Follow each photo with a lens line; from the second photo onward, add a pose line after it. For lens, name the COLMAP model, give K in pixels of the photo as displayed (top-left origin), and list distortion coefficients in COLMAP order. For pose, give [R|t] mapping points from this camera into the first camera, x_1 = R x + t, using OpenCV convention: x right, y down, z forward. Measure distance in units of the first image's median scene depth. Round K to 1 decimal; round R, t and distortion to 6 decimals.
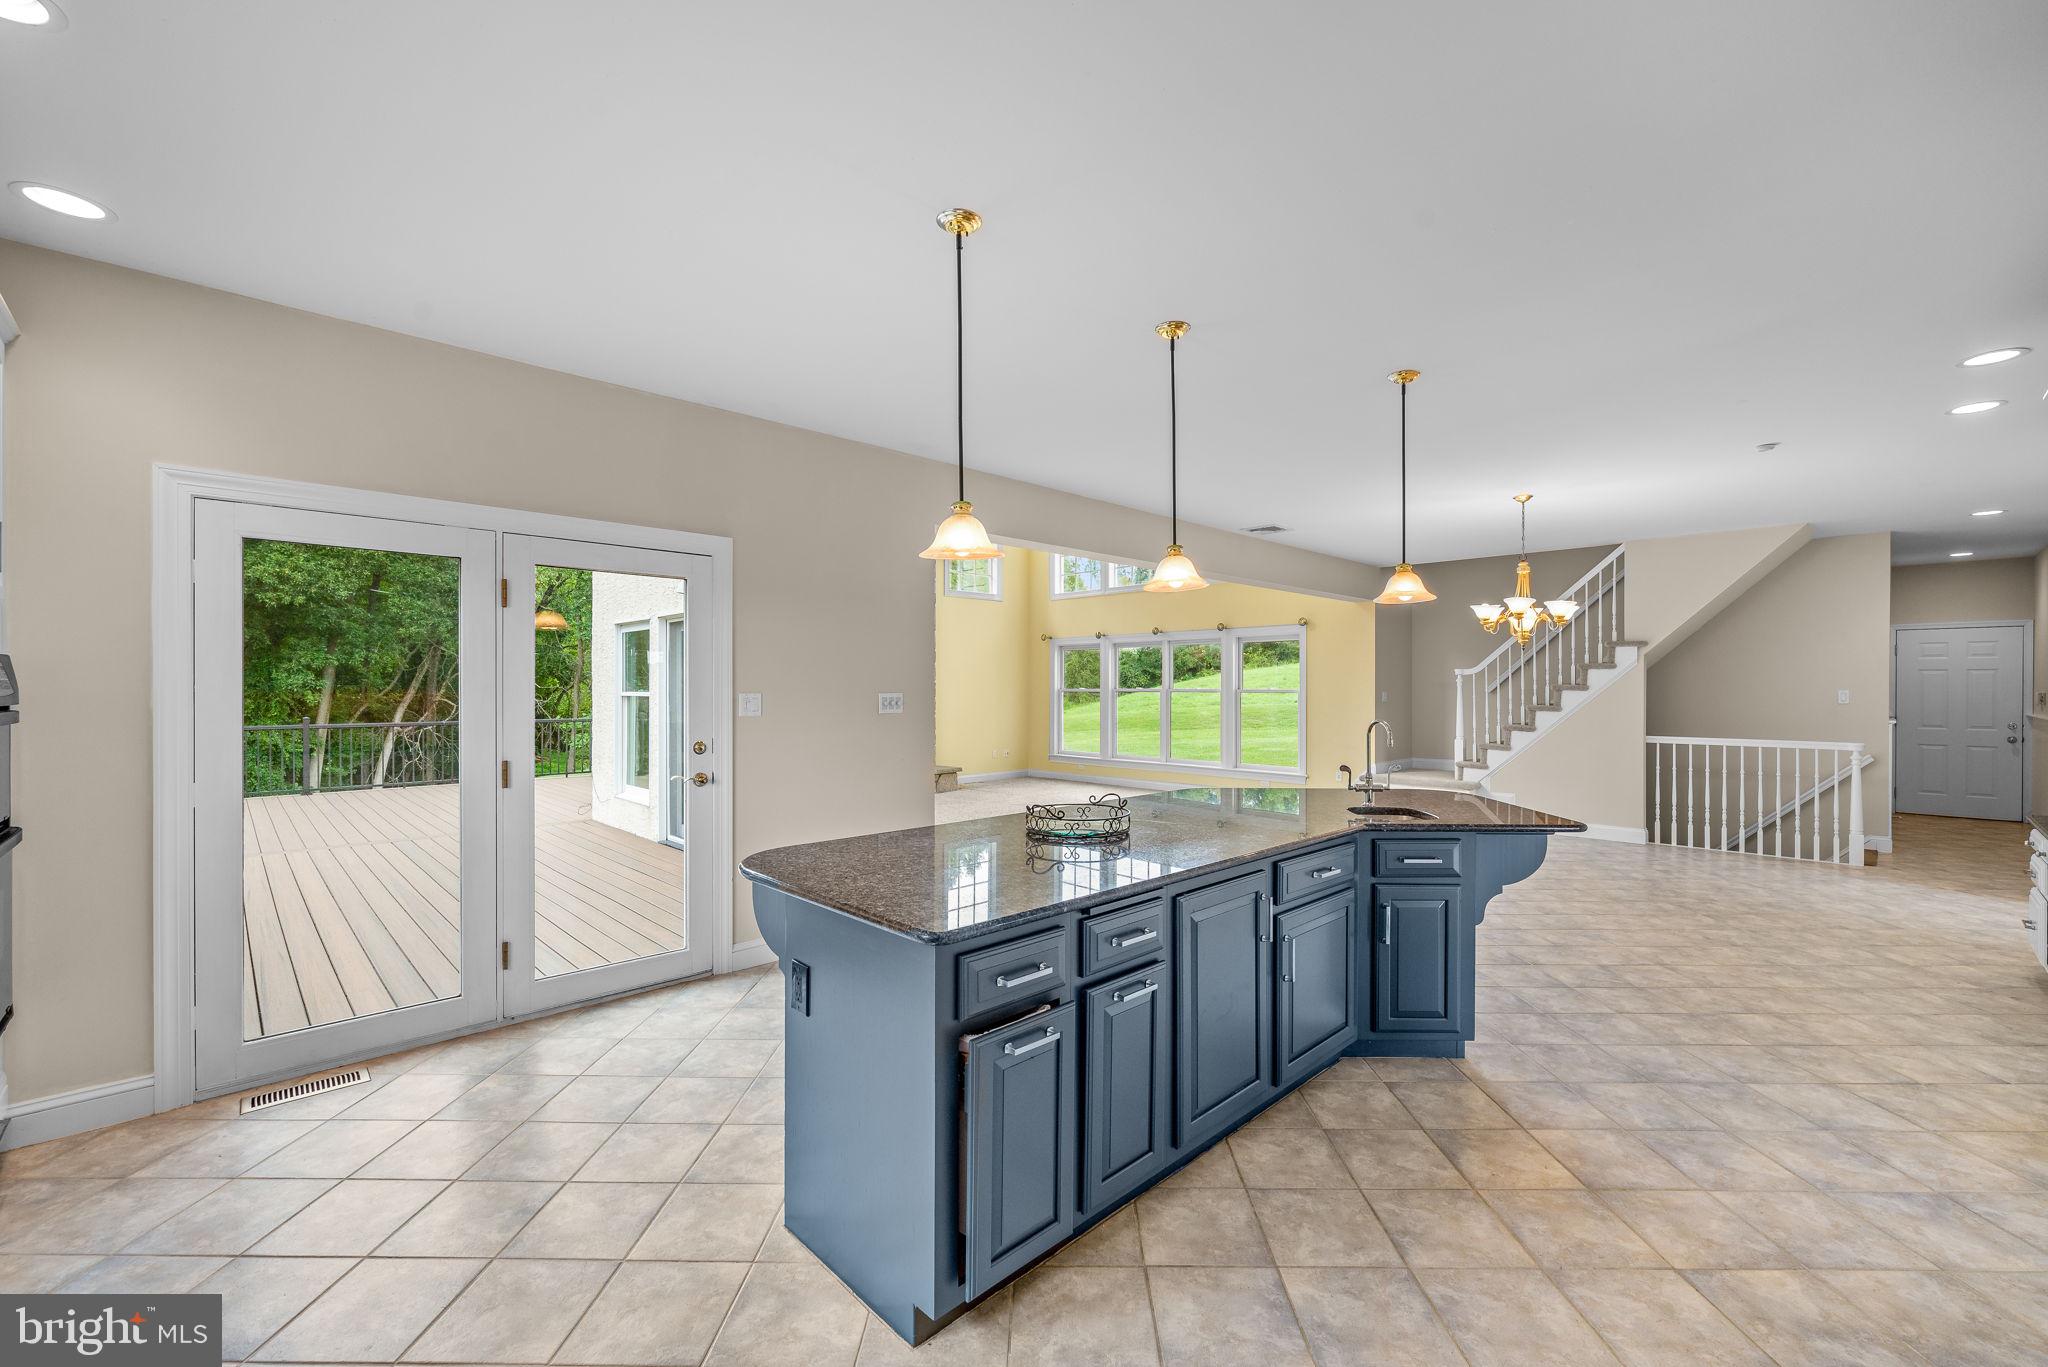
lens RADIAL K [[826.1, 0, 1017.8], [0, 826.1, 690.5], [0, 0, 1]] dist [0.001957, 0.000151]
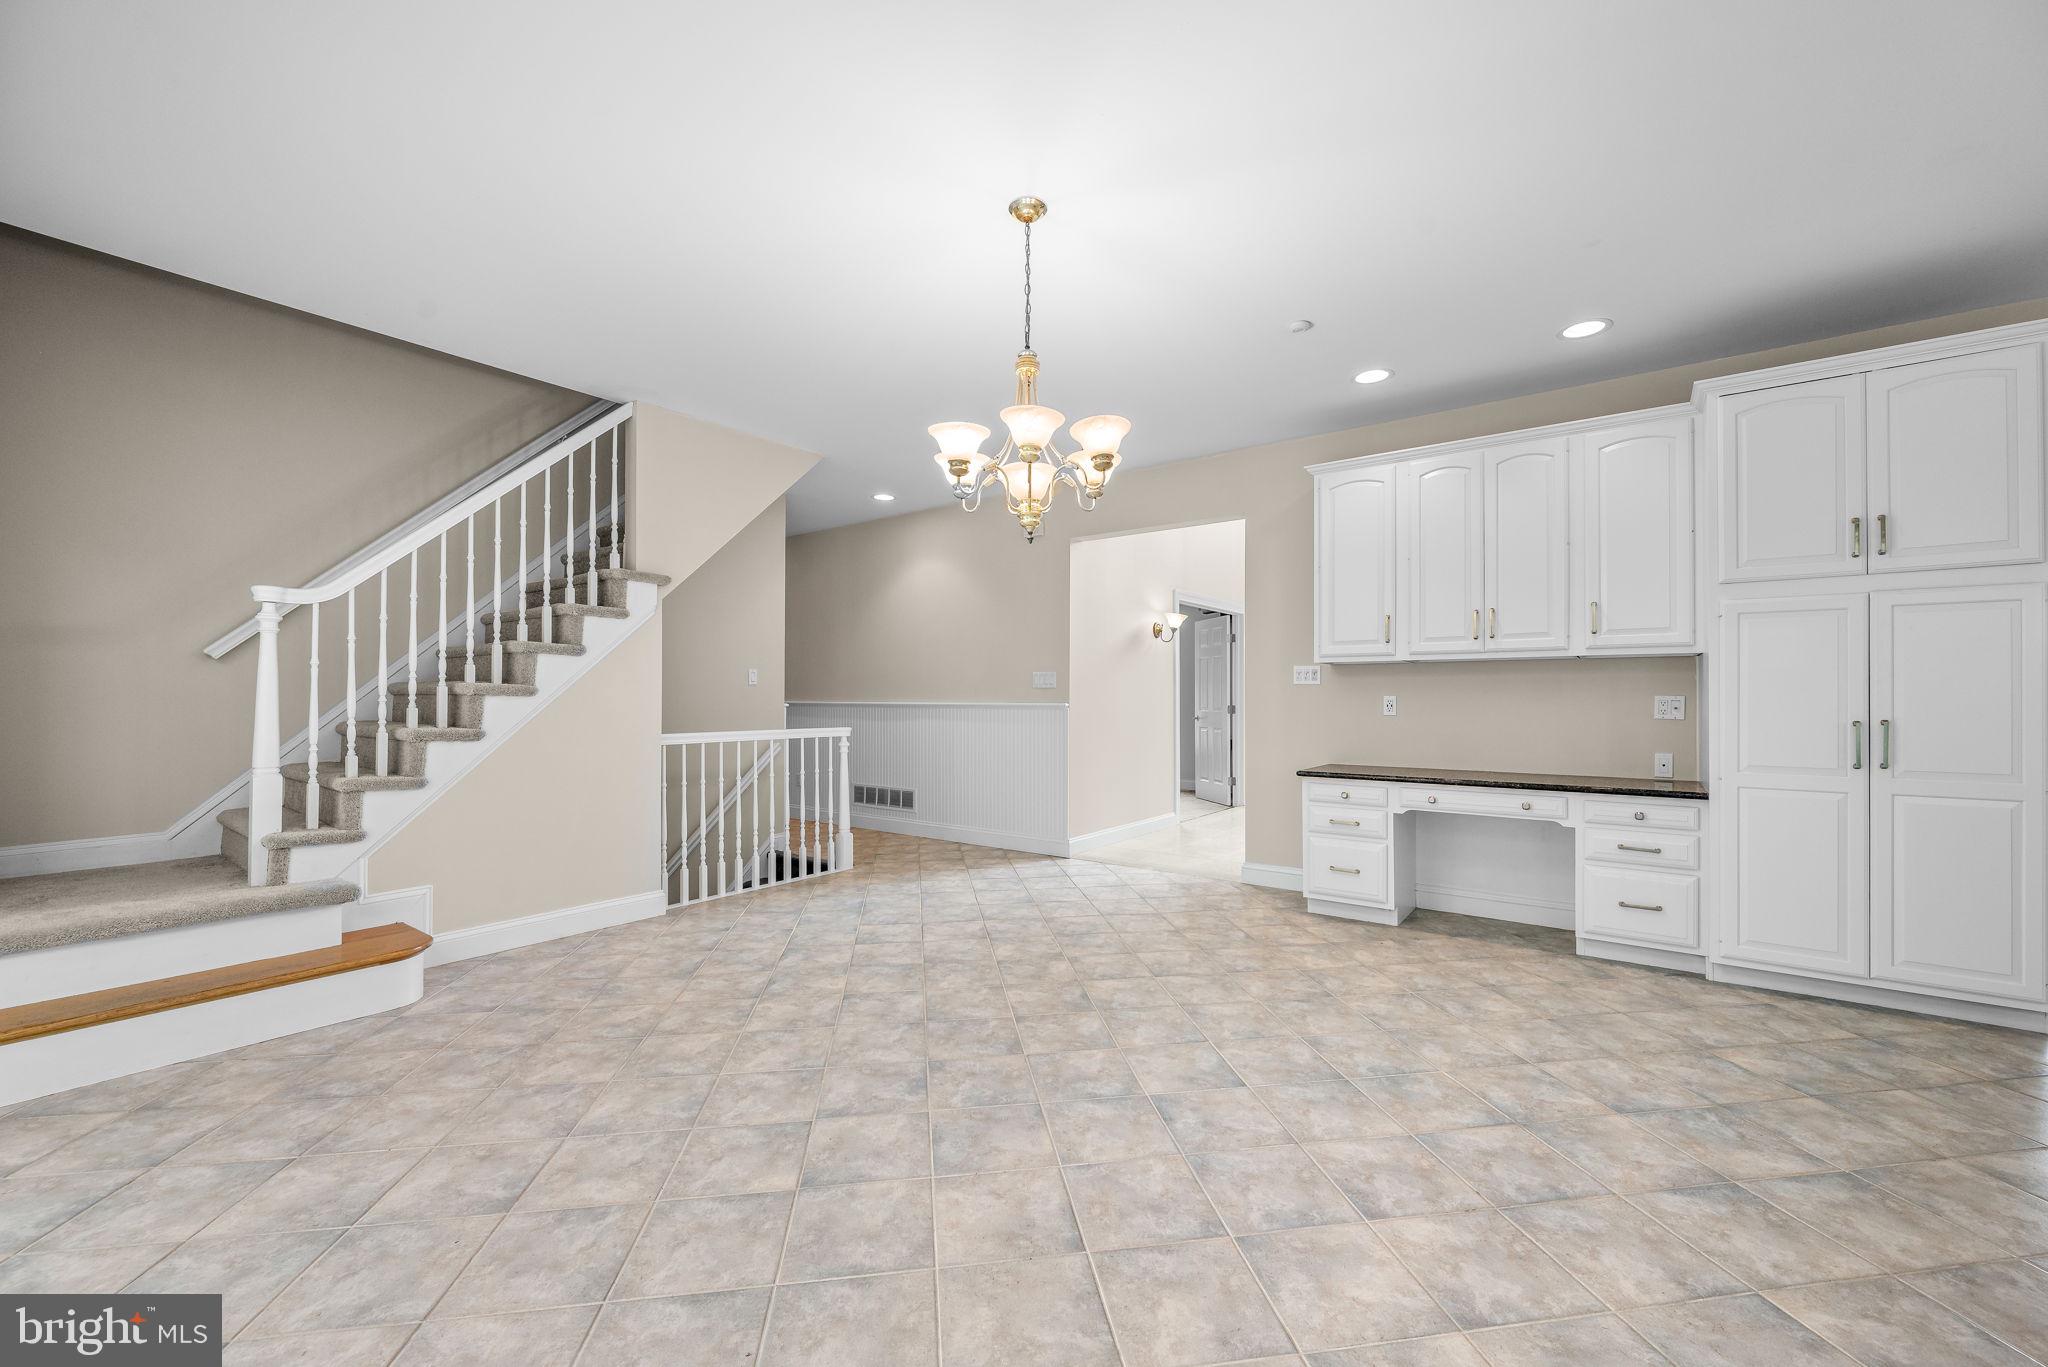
lens RADIAL K [[807.5, 0, 1032.5], [0, 807.5, 690.0], [0, 0, 1]] dist [-0.001521, -0.000207]
pose [[-0.169789, 0.011691, 0.985411, 0.172466], [0.006917, 0.999919, -0.010671, 0.039616], [-0.985456, 0.005004, -0.169856, 1.074848]]
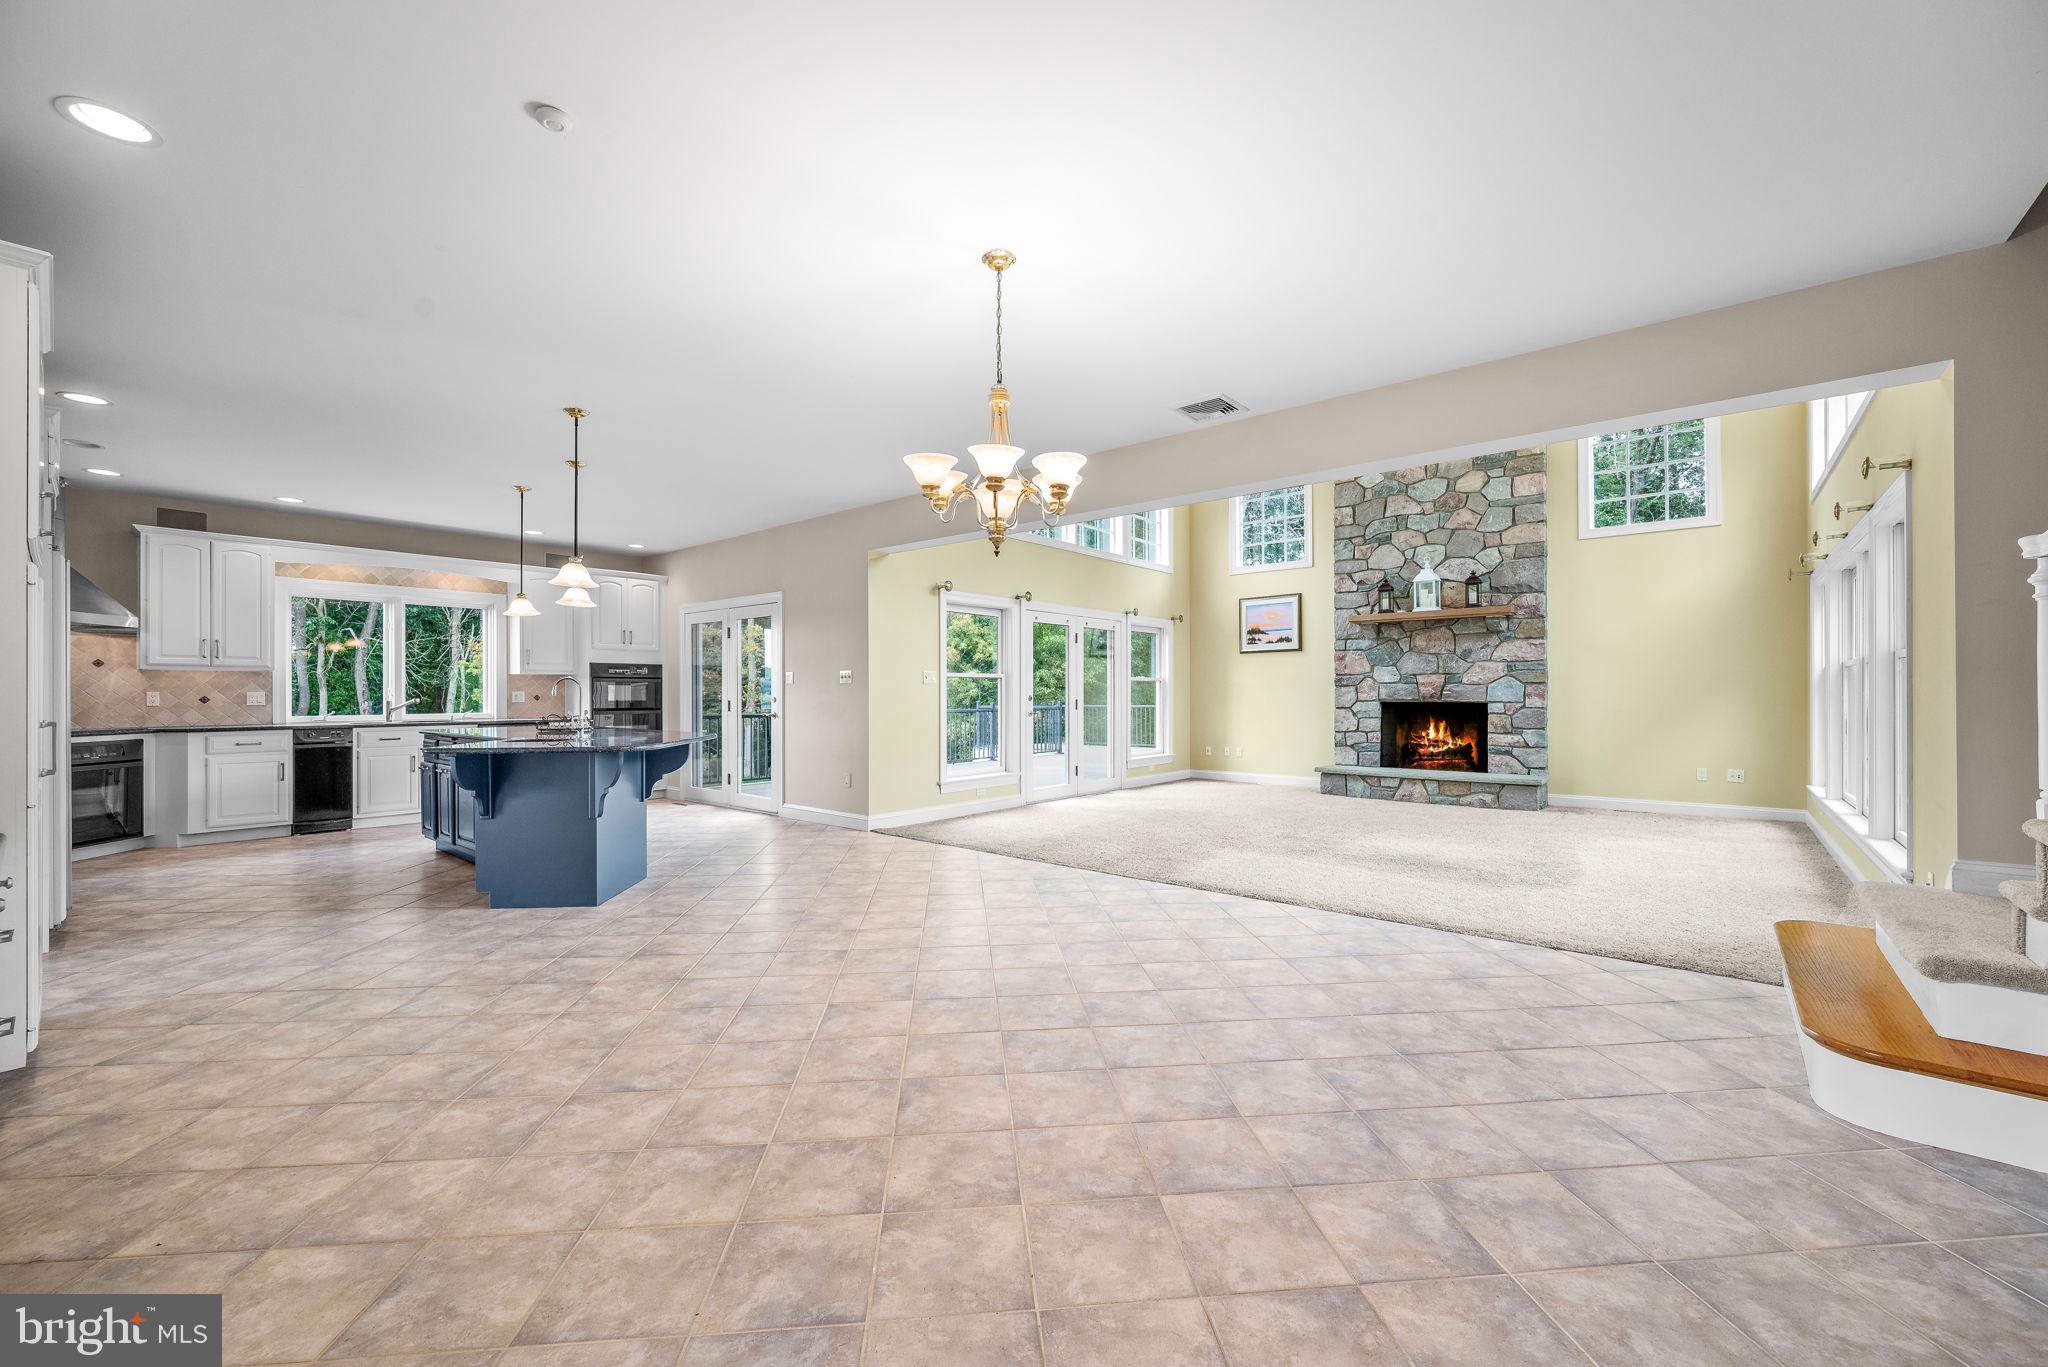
lens RADIAL K [[807.5, 0, 1032.5], [0, 807.5, 690.0], [0, 0, 1]] dist [-0.001521, -0.000207]
pose [[0.115836, -0.000924, -0.993268, 1.105395], [-0.004756, 0.999988, -0.001485, 0.037734], [0.993257, 0.004896, 0.115831, 0.964753]]
